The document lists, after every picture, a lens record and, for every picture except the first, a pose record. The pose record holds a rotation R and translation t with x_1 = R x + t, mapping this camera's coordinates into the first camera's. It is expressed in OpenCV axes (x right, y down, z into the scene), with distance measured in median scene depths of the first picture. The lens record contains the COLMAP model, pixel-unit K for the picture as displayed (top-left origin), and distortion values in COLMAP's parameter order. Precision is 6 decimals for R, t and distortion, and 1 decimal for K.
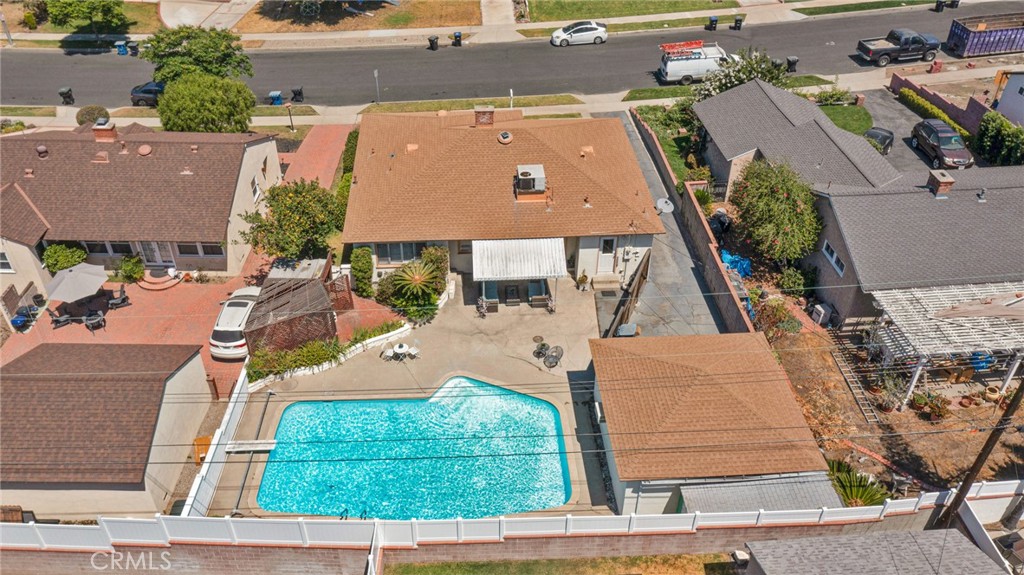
lens RADIAL K [[825.1, 0, 511.2], [0, 825.1, 287.7], [0, 0, 1]] dist [-0.002245, 0.025432]
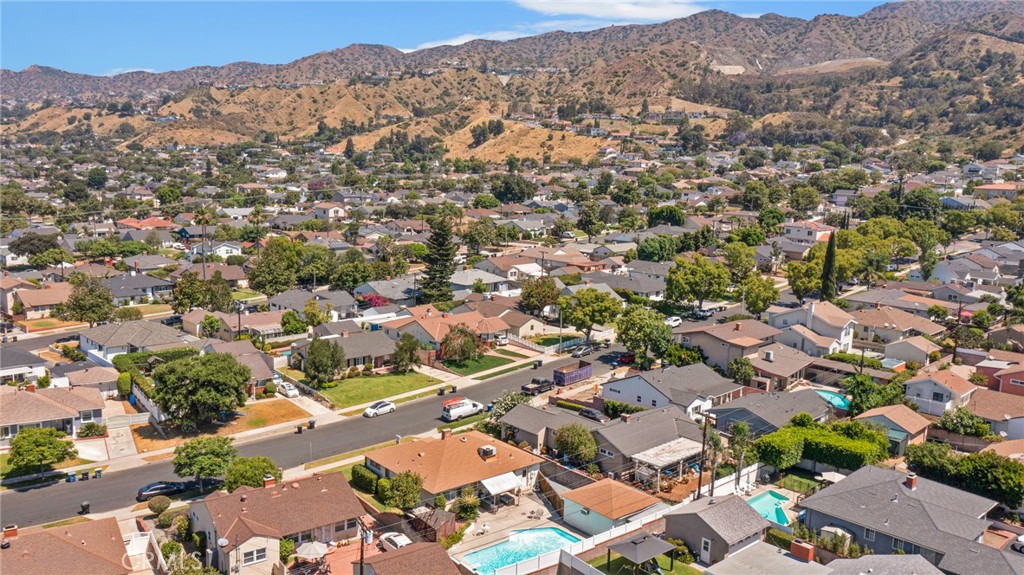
lens RADIAL K [[825.1, 0, 511.9], [0, 825.1, 286.7], [0, 0, 1]] dist [-0.002245, 0.025432]
pose [[0.800631, -0.079009, 0.593925, -0.766631], [0.341920, 0.874259, -0.344619, 0.170647], [-0.492016, 0.478988, 0.726974, -0.552127]]
